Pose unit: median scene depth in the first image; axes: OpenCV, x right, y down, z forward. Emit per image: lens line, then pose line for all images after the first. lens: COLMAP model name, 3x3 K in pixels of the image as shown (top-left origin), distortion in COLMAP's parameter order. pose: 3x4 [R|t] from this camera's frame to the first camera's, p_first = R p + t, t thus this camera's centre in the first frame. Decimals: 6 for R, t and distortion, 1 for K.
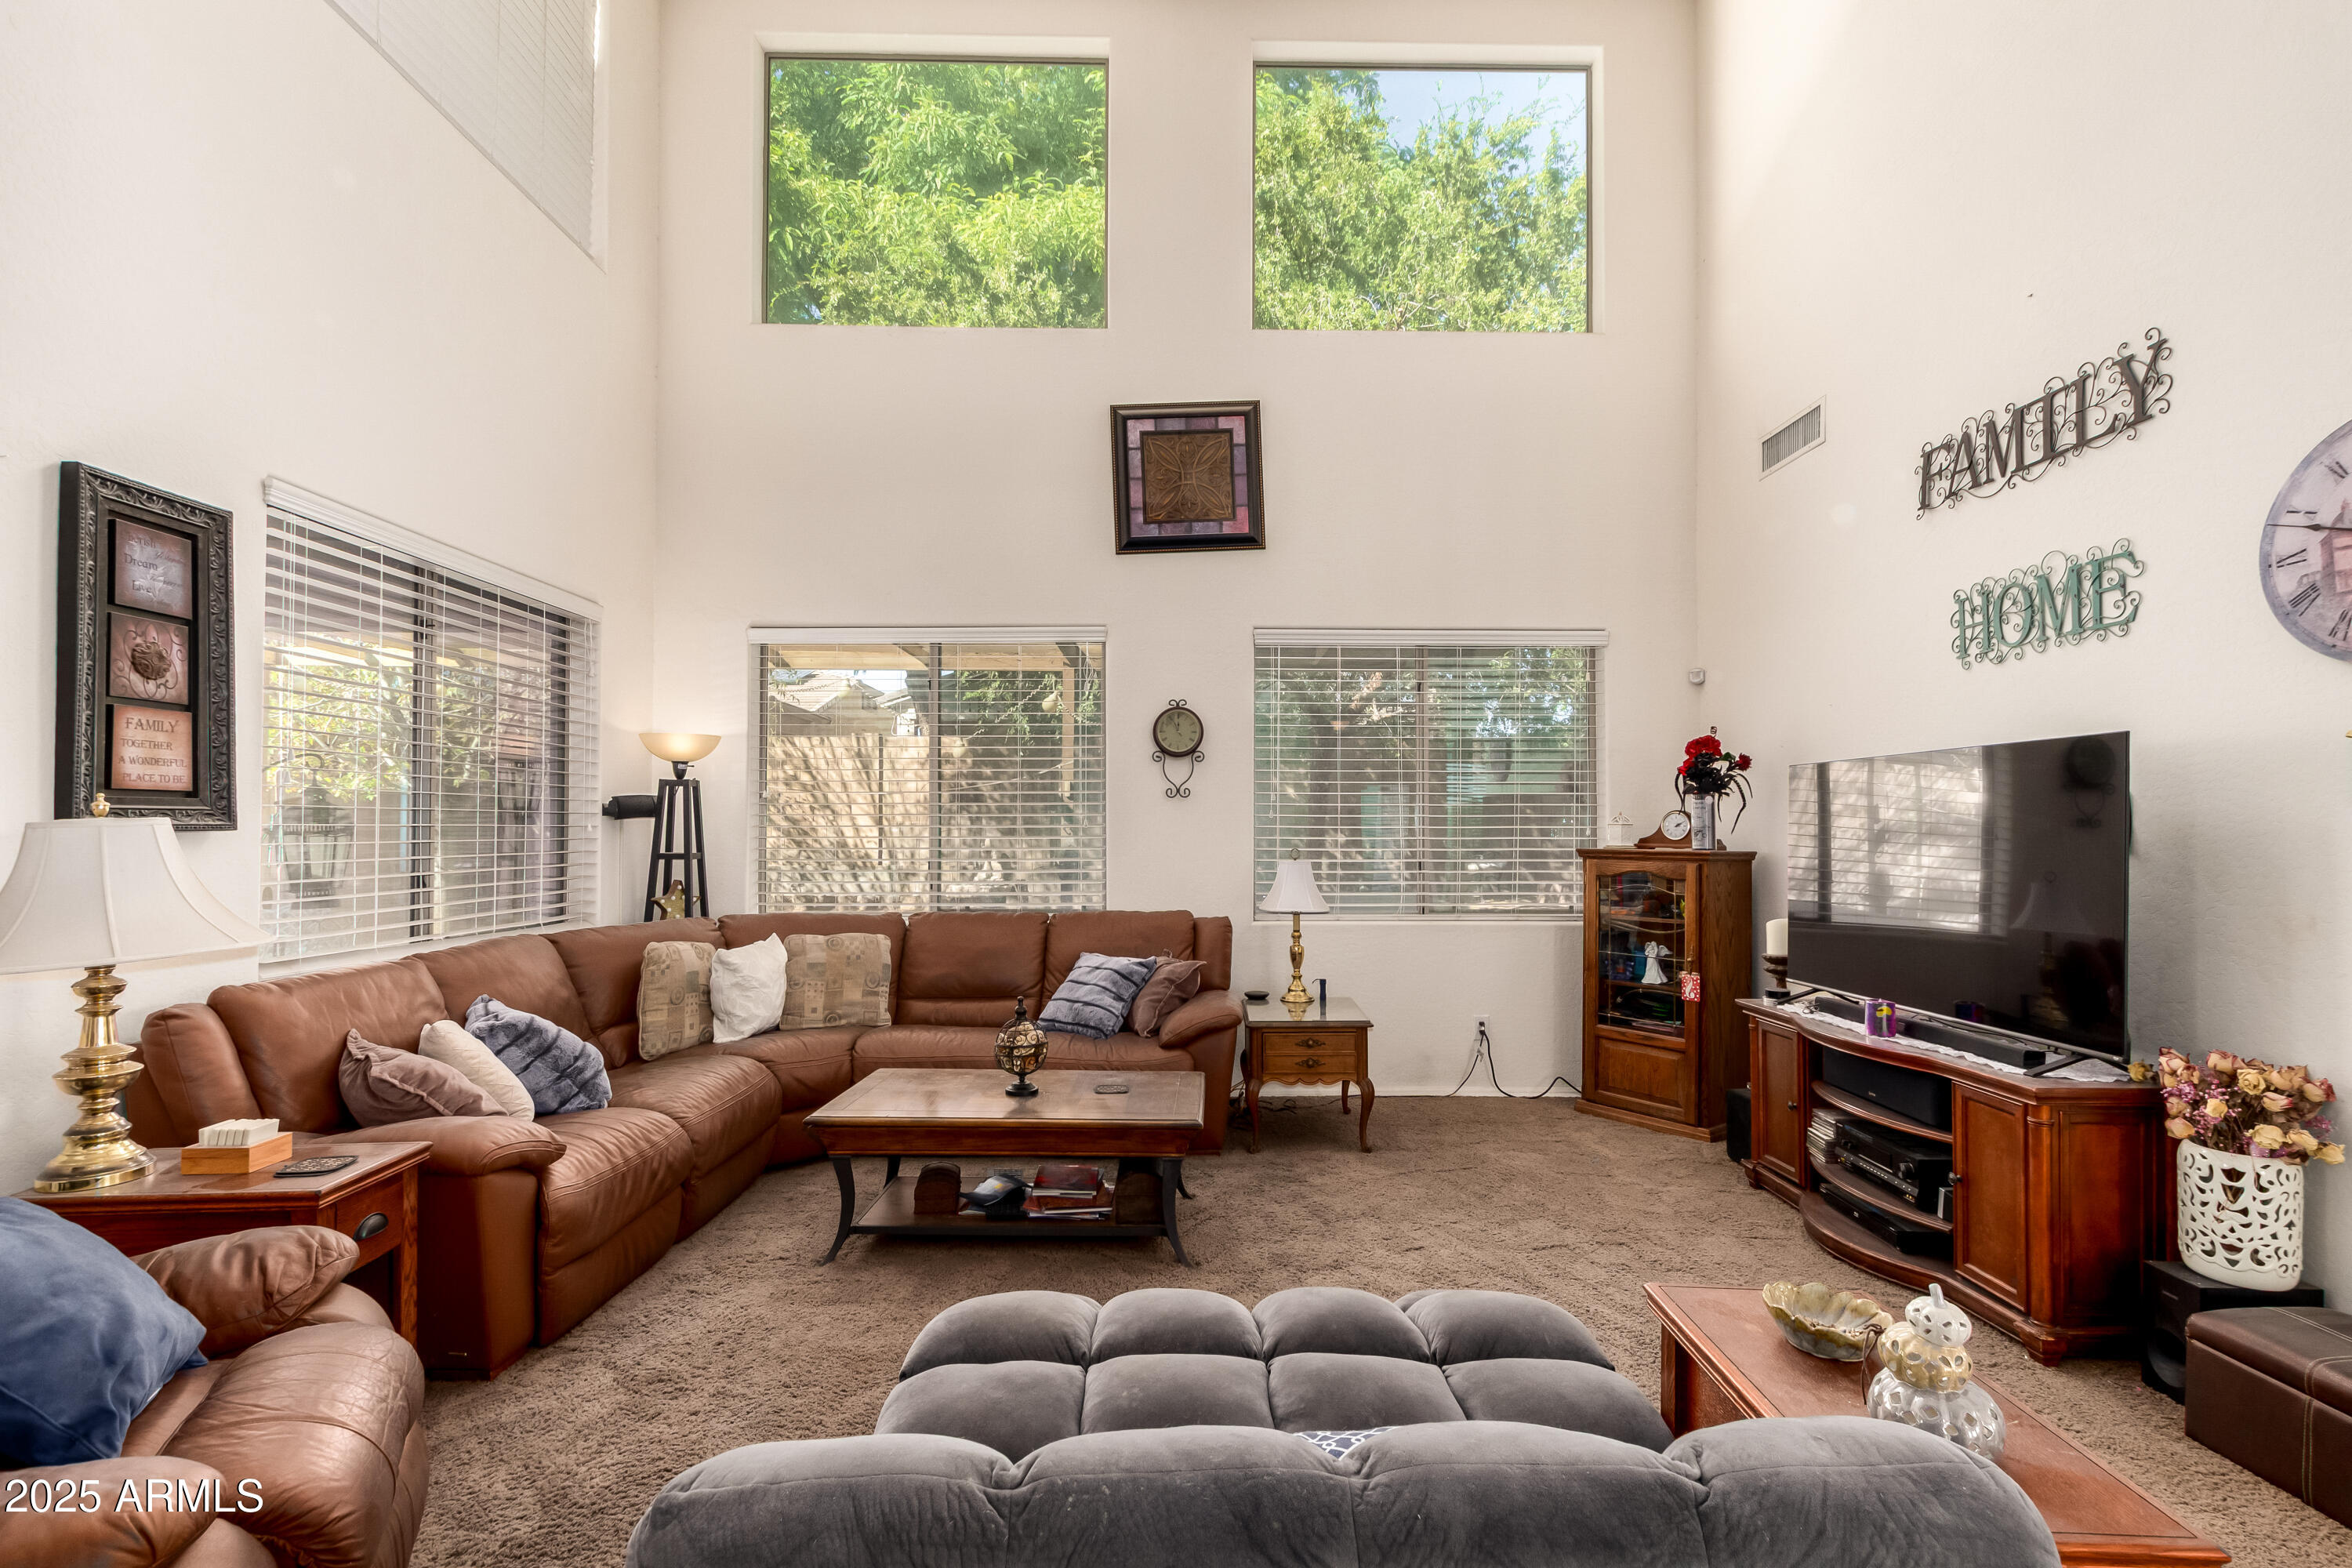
lens RADIAL K [[1078.4, 0, 1183.1], [0, 1078.4, 801.6], [0, 0, 1]] dist [-0.004011, 0.001753]
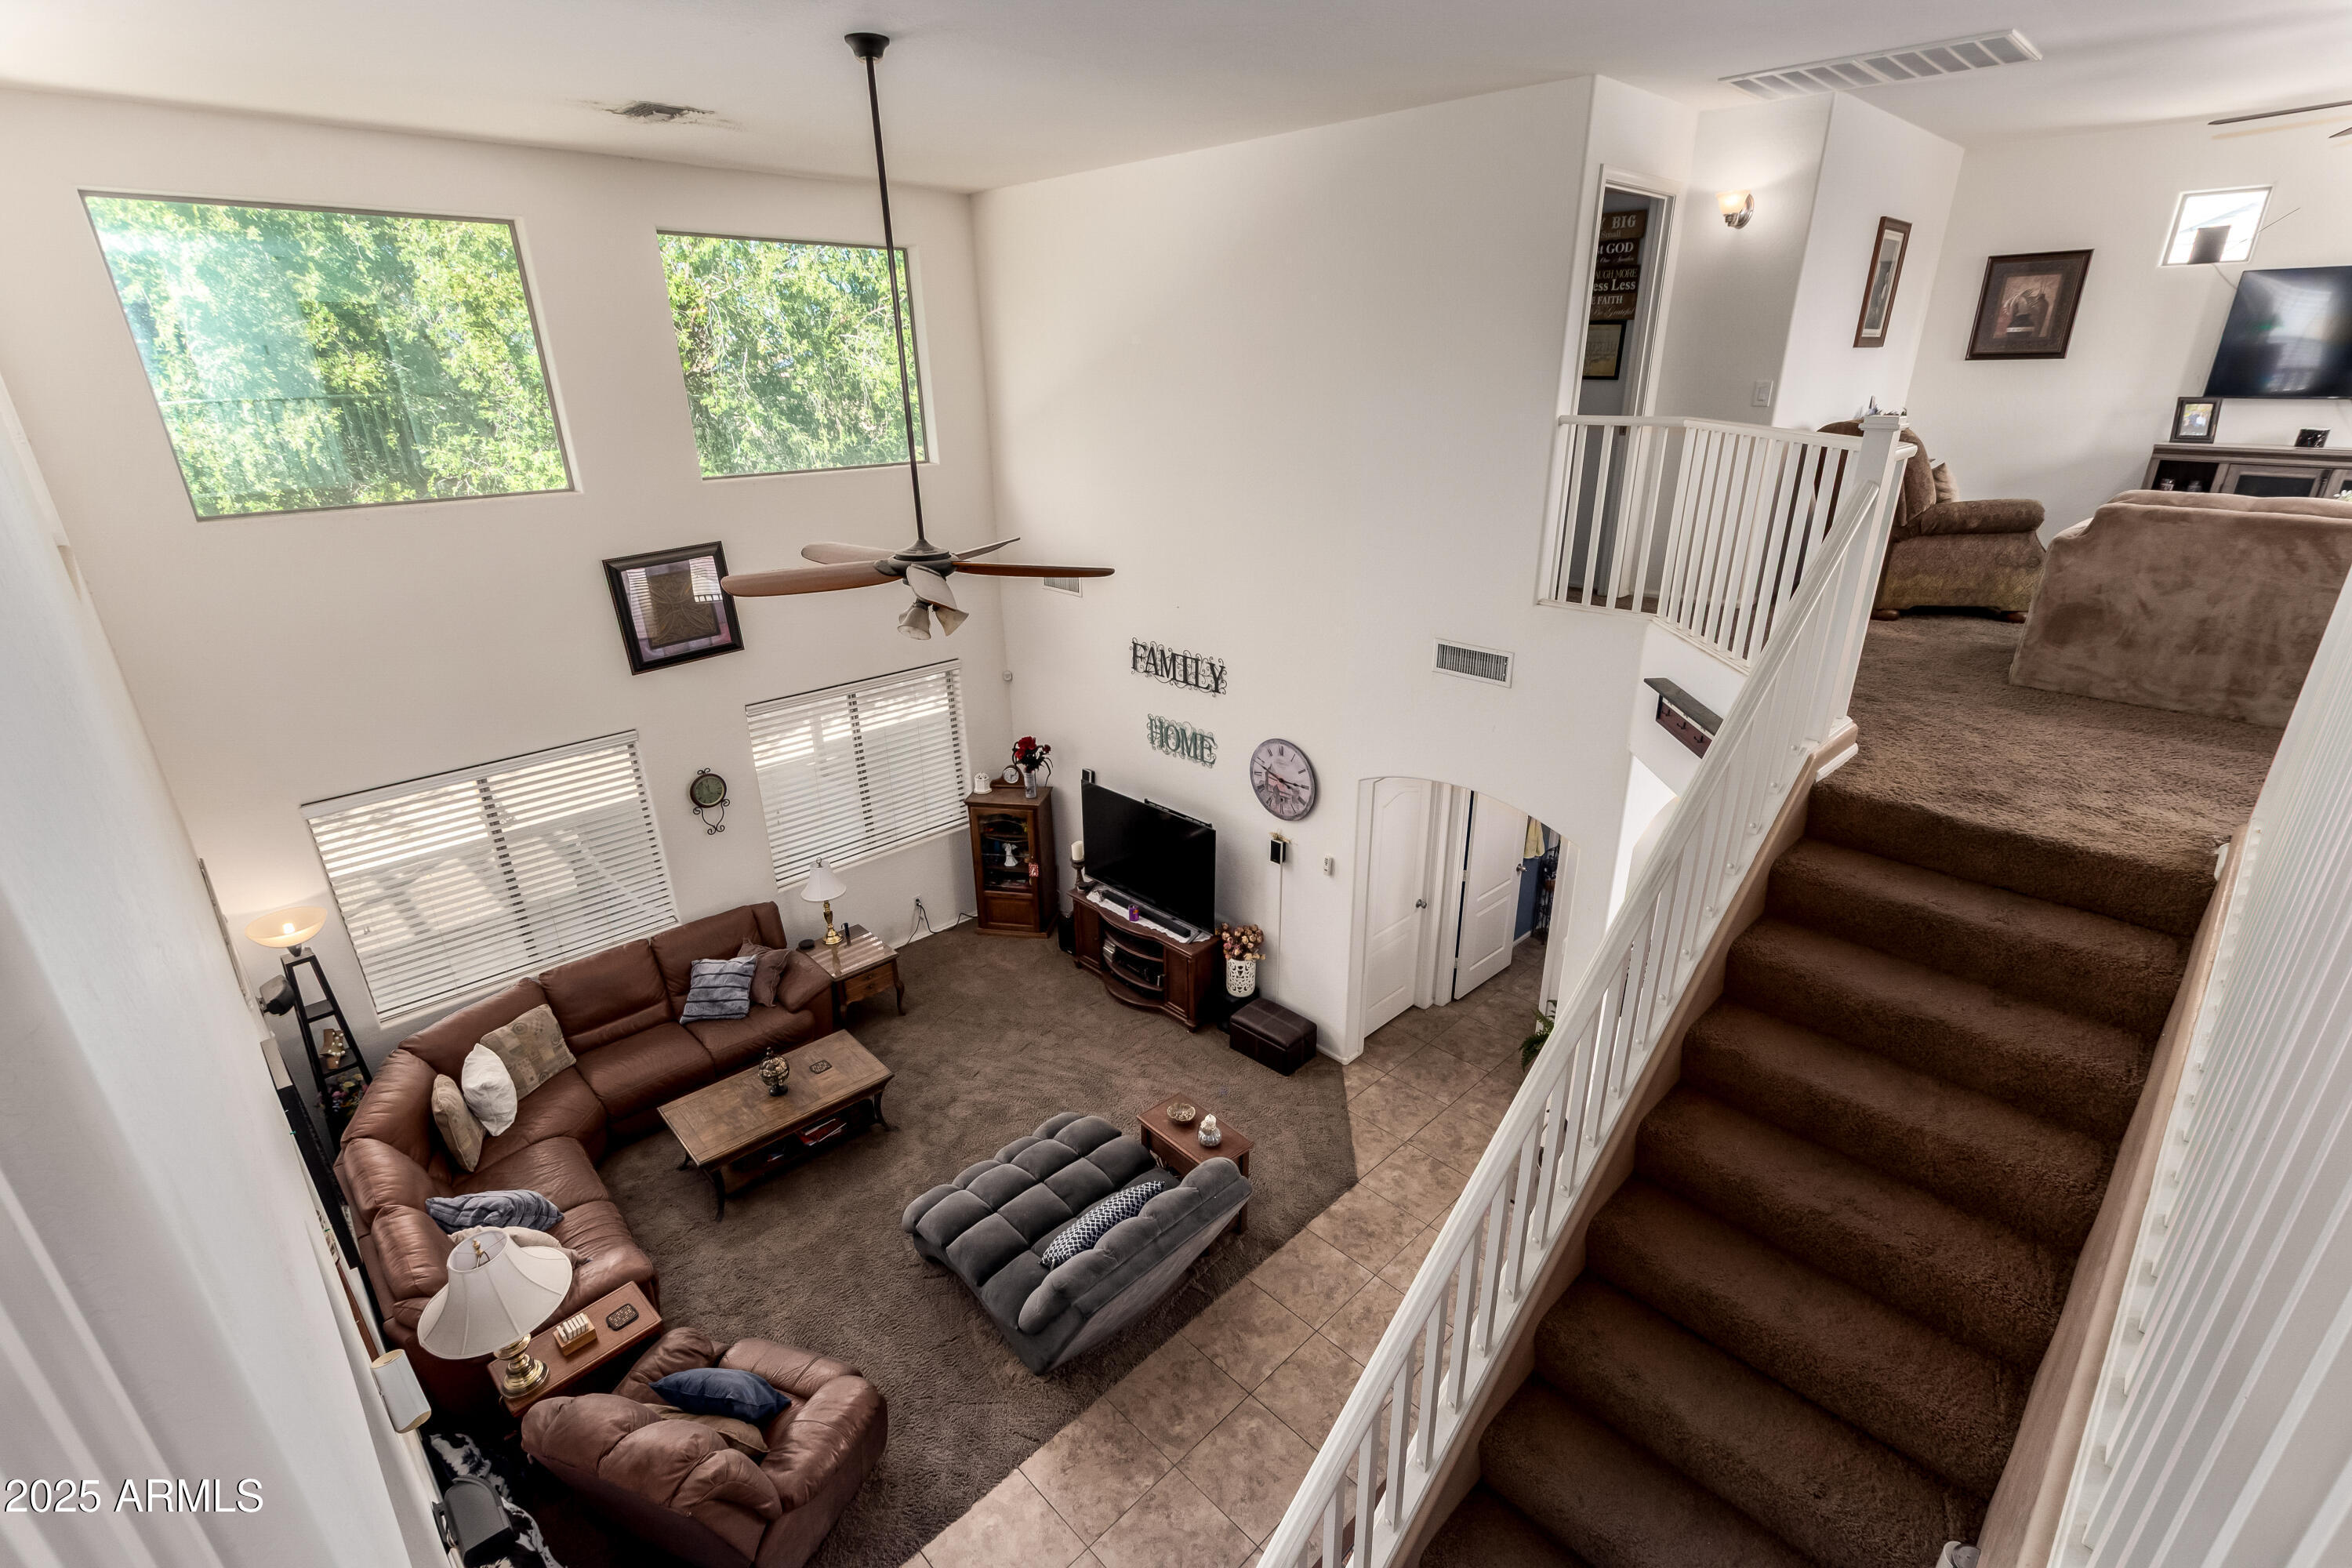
lens RADIAL K [[1078.4, 0, 1189.5], [0, 1078.4, 793.7], [0, 0, 1]] dist [-0.004011, 0.001753]
pose [[0.717310, -0.275608, 0.639927, -0.681341], [-0.002115, 0.917575, 0.397557, -0.928759], [-0.696751, -0.286525, 0.657603, -0.556836]]
